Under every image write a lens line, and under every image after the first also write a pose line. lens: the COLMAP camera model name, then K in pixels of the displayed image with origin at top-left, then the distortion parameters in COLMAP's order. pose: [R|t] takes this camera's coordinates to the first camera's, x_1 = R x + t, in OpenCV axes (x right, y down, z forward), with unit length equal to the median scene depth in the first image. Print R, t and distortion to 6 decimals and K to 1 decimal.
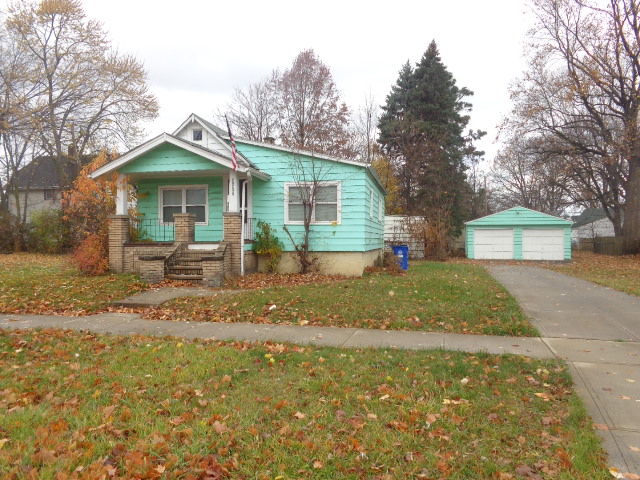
lens RADIAL K [[481.2, 0, 320.0], [0, 481.2, 240.0], [0, 0, 1]] dist [-0.004620, 0.008792]
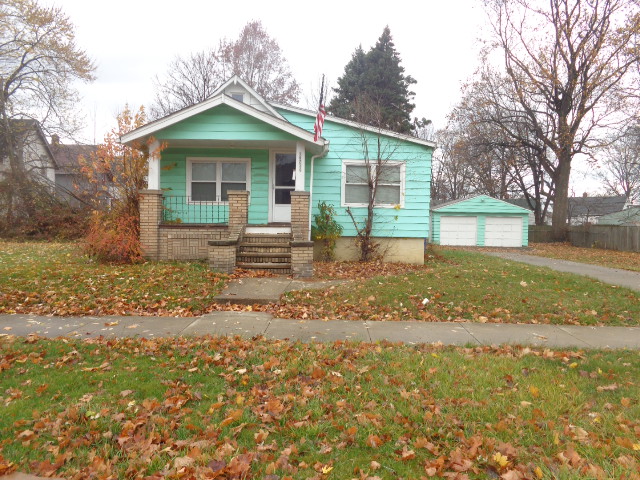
lens RADIAL K [[481.2, 0, 320.0], [0, 481.2, 240.0], [0, 0, 1]] dist [-0.004620, 0.008792]
pose [[0.975180, 0.009028, 0.221228, -0.164855], [-0.016103, 0.999414, 0.030197, 0.001817], [-0.220826, -0.033010, 0.974754, 0.066759]]
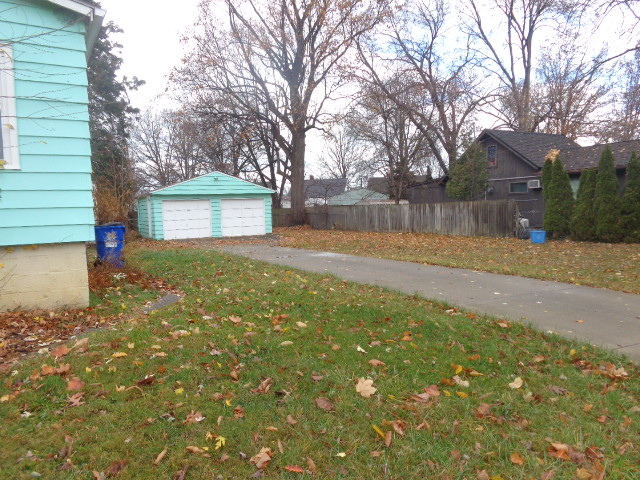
lens RADIAL K [[481.2, 0, 320.0], [0, 481.2, 240.0], [0, 0, 1]] dist [-0.004620, 0.008792]
pose [[0.726585, -0.064622, 0.684031, -0.020680], [0.032778, 0.997694, 0.059437, 0.002855], [-0.686294, -0.020764, 0.727028, 0.301901]]
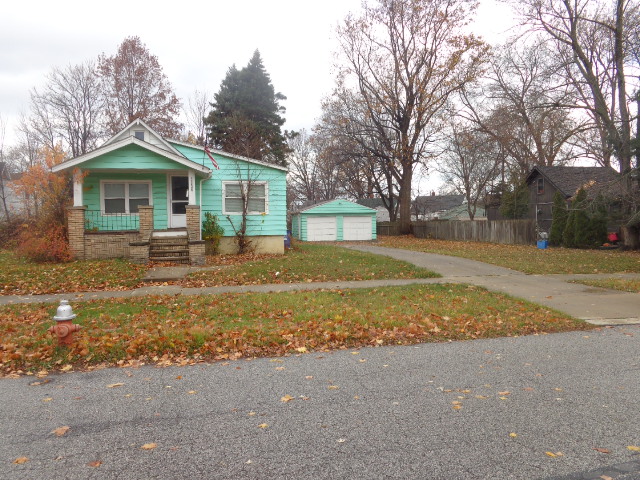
lens RADIAL K [[481.2, 0, 320.0], [0, 481.2, 240.0], [0, 0, 1]] dist [-0.004620, 0.008792]
pose [[0.893444, -0.028466, 0.448272, -0.215203], [0.016224, 0.999384, 0.031127, -0.000823], [-0.448882, -0.020537, 0.893355, -0.116190]]
